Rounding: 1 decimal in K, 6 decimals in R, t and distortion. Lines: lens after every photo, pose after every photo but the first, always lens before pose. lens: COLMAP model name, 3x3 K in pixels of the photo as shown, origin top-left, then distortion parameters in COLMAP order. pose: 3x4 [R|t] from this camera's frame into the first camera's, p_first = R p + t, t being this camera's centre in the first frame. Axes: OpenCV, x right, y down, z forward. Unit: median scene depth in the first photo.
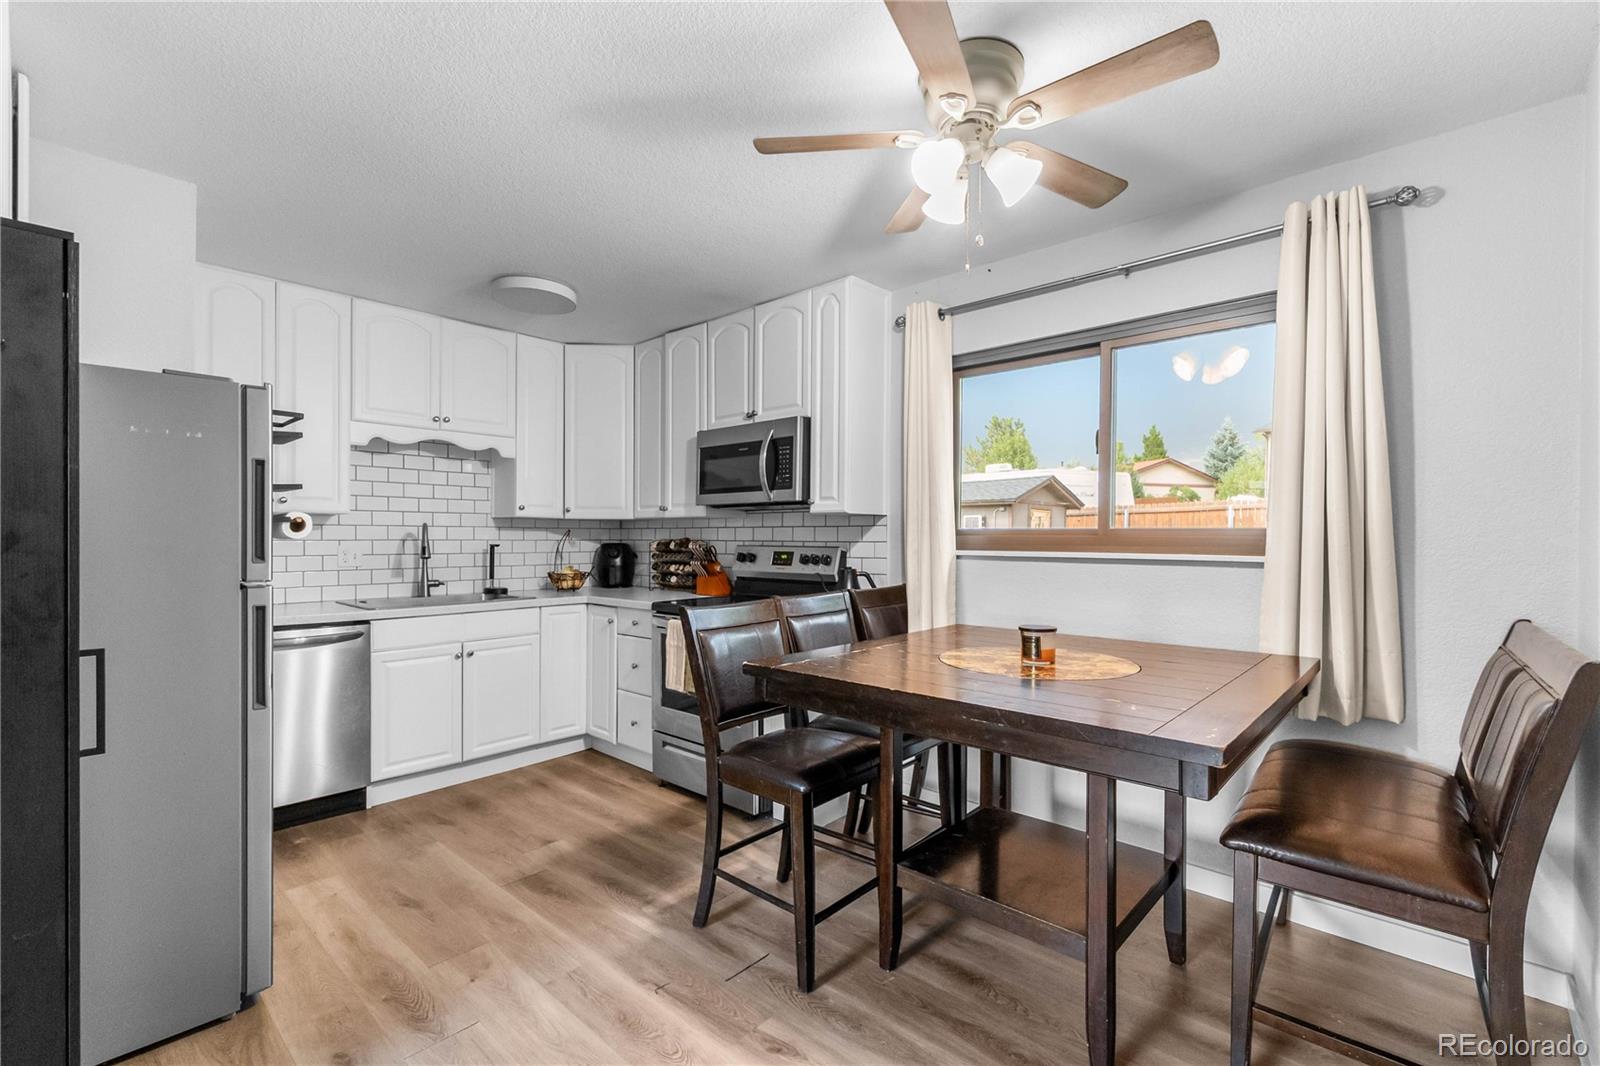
lens RADIAL K [[718.9, 0, 797.8], [0, 718.9, 541.1], [0, 0, 1]] dist [0.000023, 0.000088]
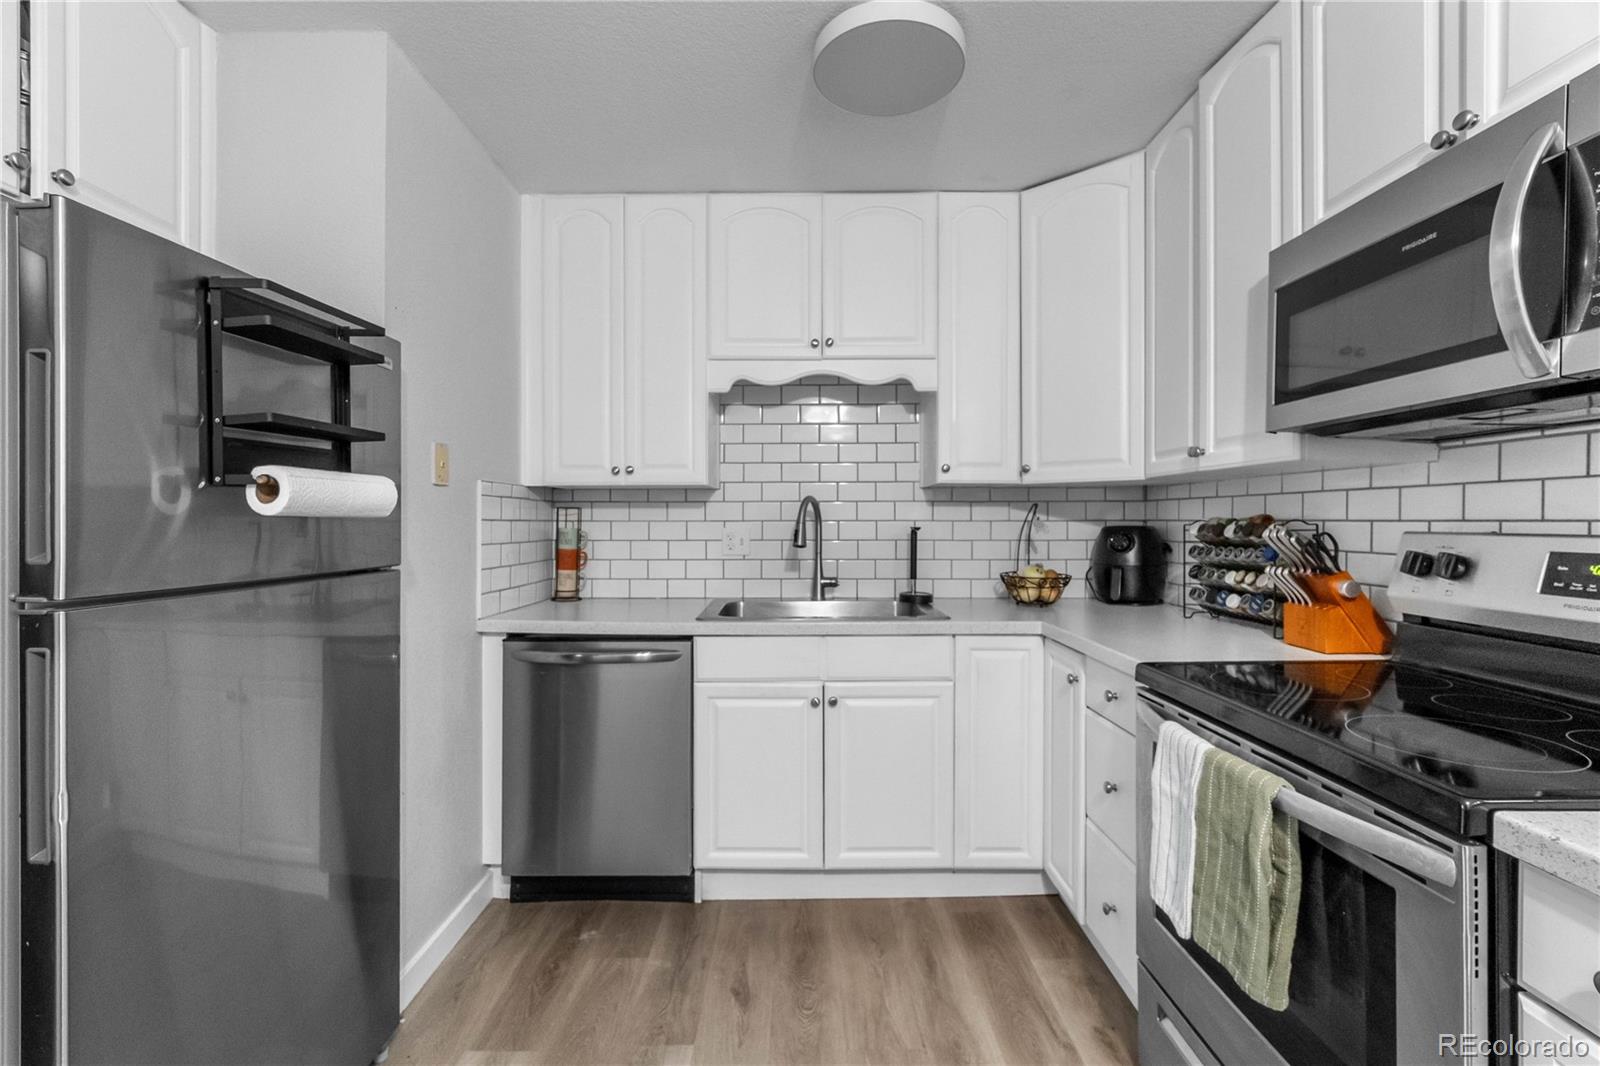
lens RADIAL K [[691.7, 0, 788.8], [0, 691.7, 520.5], [0, 0, 1]] dist [-0.000674, 0.000231]
pose [[0.667682, -0.003182, -0.744440, -0.028714], [-0.000555, 0.999988, -0.004772, 0.001589], [0.744446, 0.003600, 0.667673, 0.506543]]
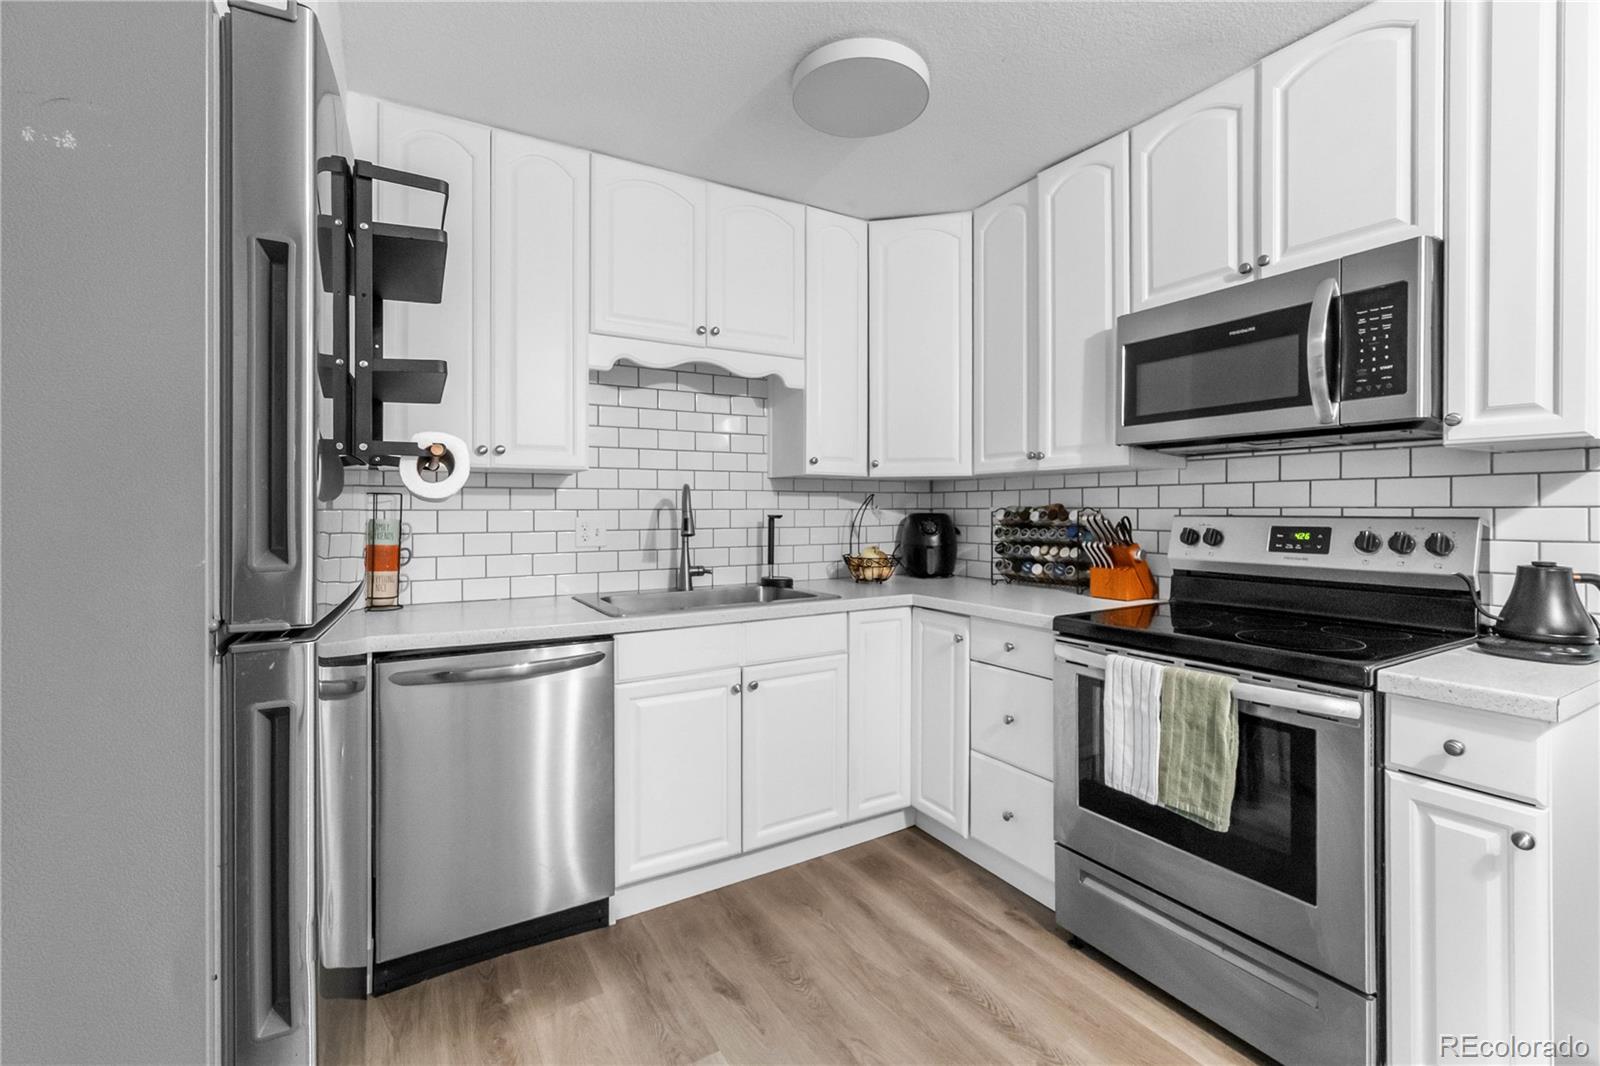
lens RADIAL K [[700.9, 0, 791.4], [0, 700.9, 507.9], [0, 0, 1]] dist [-0.003827, -0.000685]
pose [[0.954209, -0.006210, -0.299076, -0.209916], [0.004015, 0.999960, -0.007956, 0.003028], [0.299113, 0.006391, 0.954196, 0.369035]]
